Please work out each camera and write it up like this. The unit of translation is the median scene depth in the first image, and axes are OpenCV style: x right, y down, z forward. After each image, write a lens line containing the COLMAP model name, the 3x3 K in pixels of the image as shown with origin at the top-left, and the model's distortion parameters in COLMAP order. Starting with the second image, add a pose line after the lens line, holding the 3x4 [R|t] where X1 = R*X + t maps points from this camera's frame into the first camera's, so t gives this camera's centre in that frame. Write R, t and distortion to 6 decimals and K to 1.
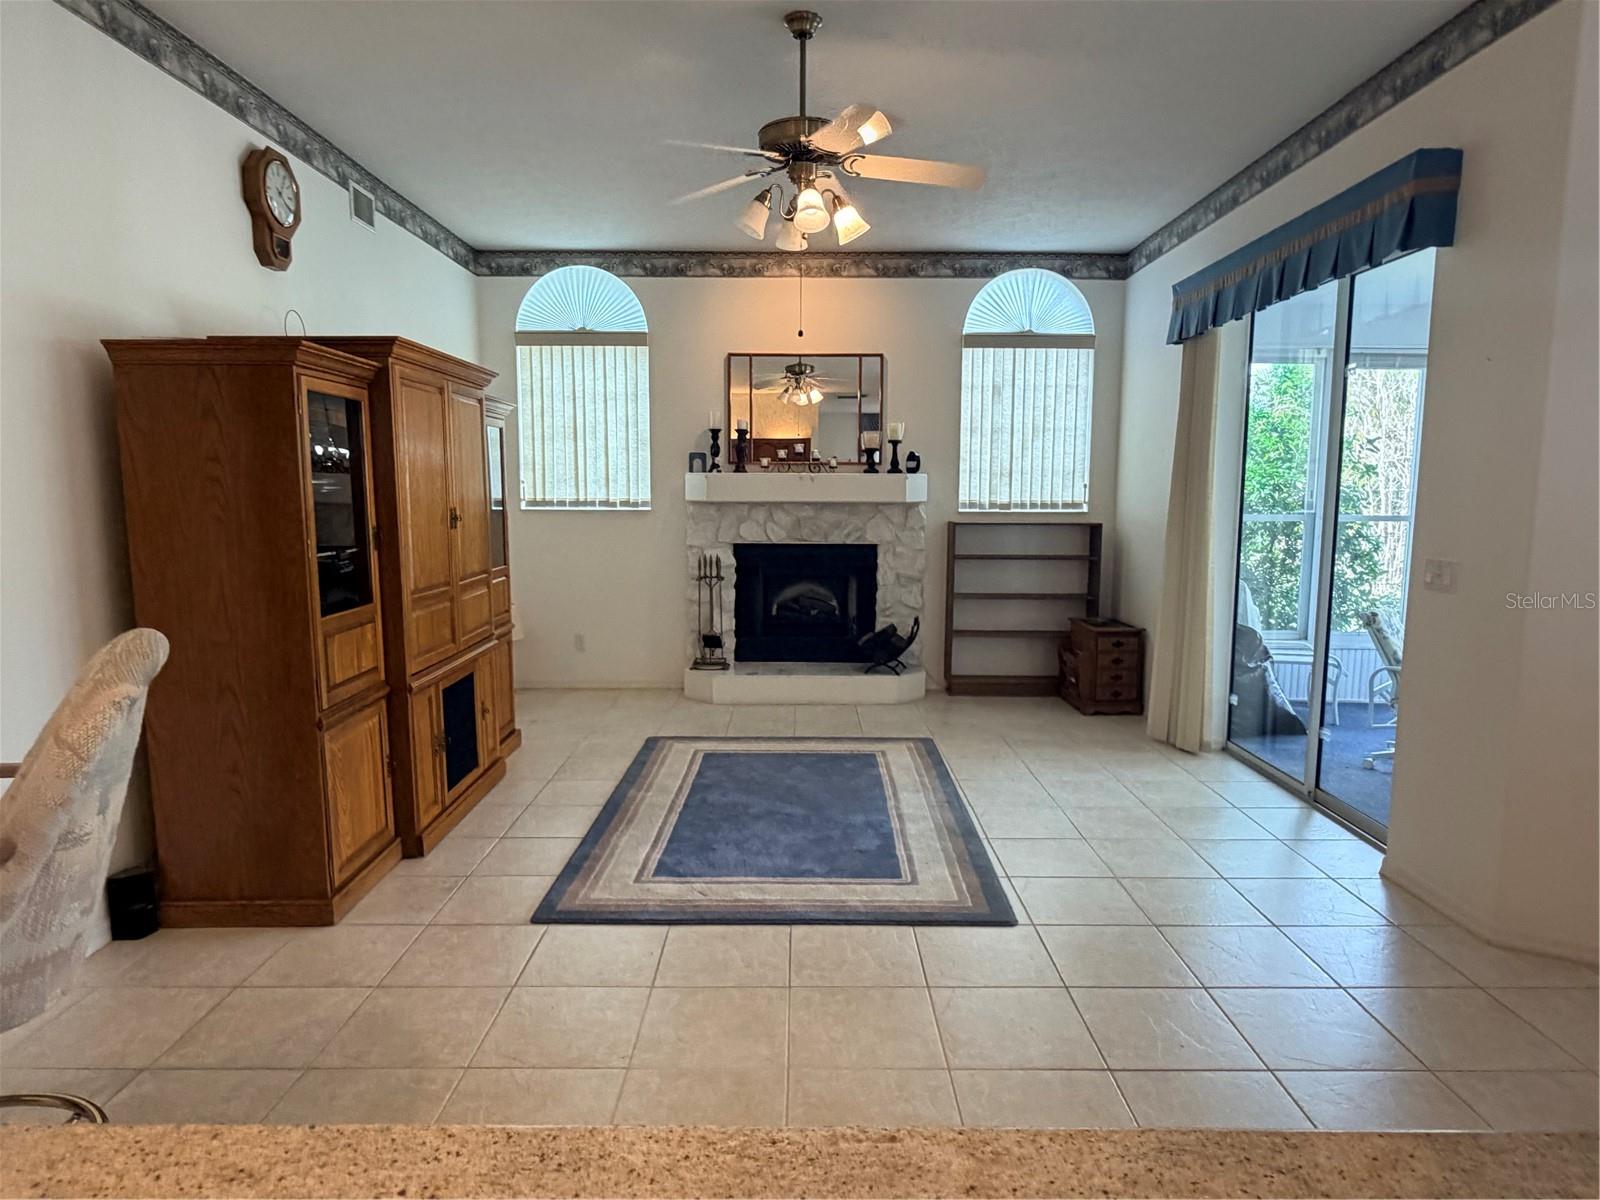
lens RADIAL K [[976.1, 0, 794.2], [0, 976.1, 608.0], [0, 0, 1]] dist [-0.001465, 0.001481]
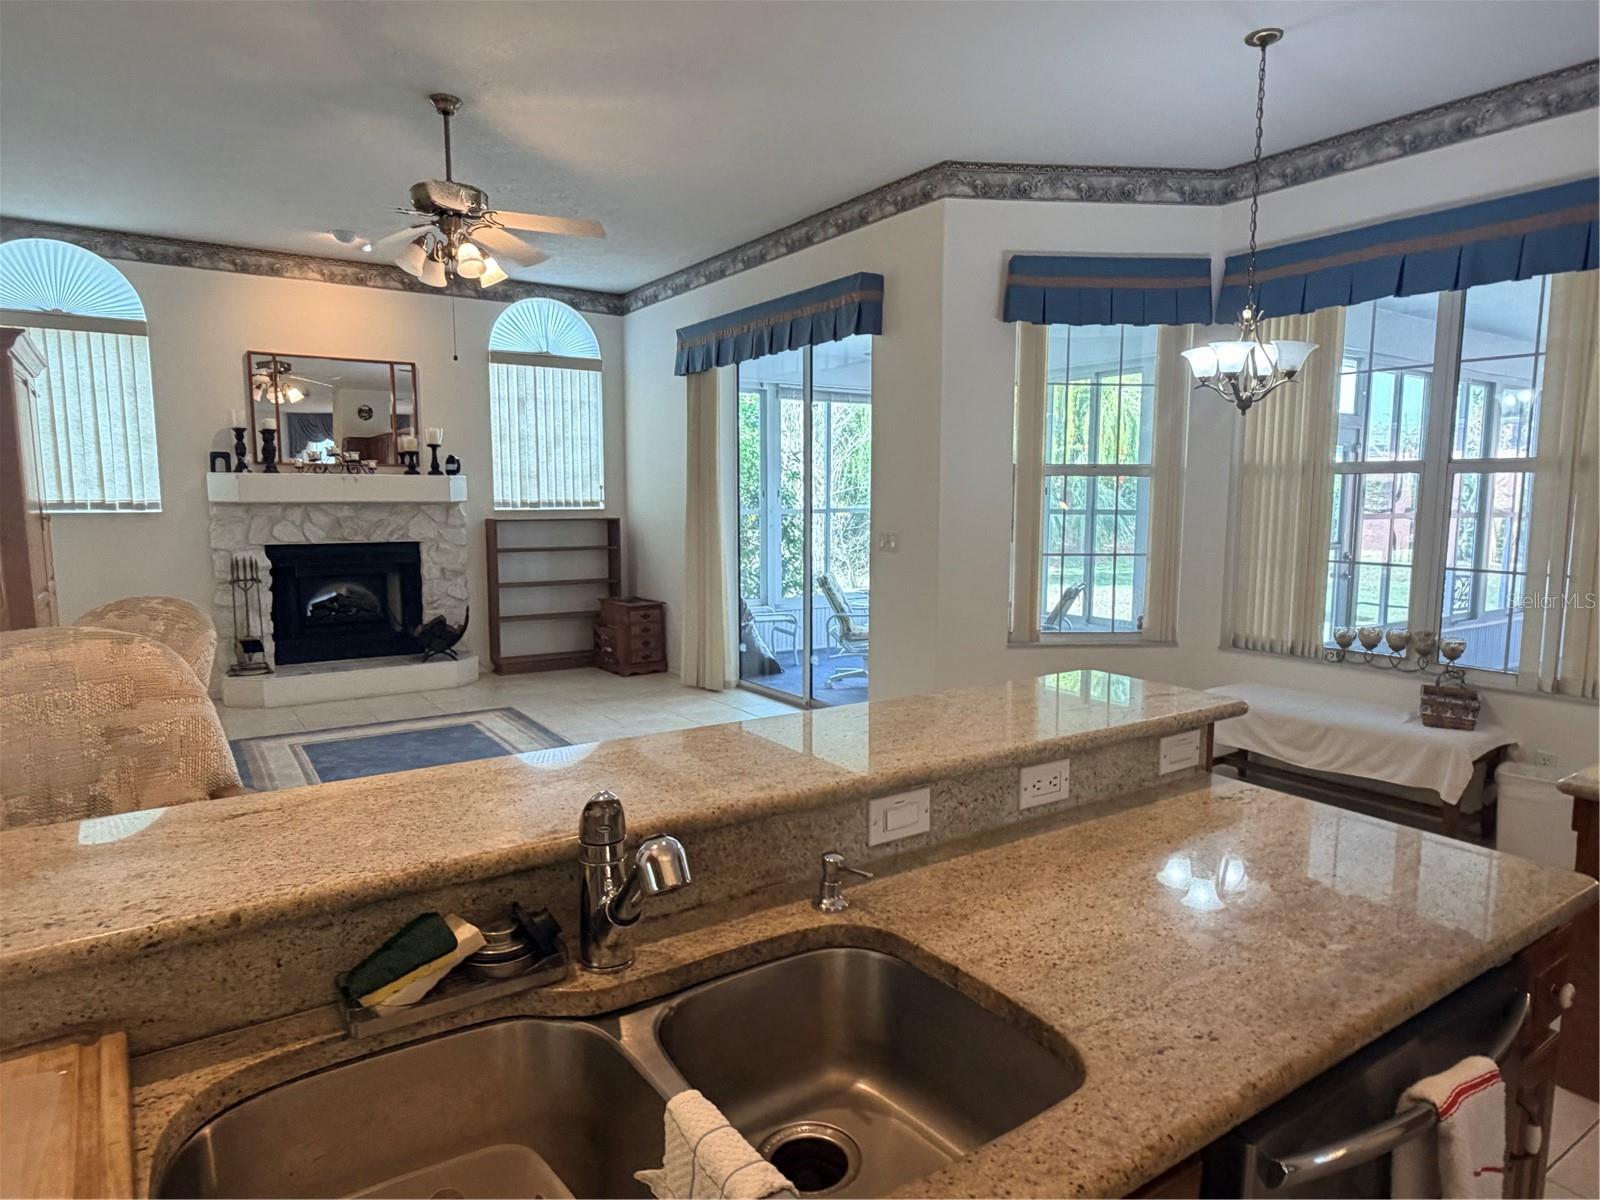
lens RADIAL K [[976.1, 0, 810.0], [0, 976.1, 601.8], [0, 0, 1]] dist [-0.001465, 0.001481]
pose [[0.826761, -0.064689, 0.558821, -0.164569], [0.070330, 0.997459, 0.011414, 0.018202], [-0.558139, 0.029865, 0.829210, -0.117819]]
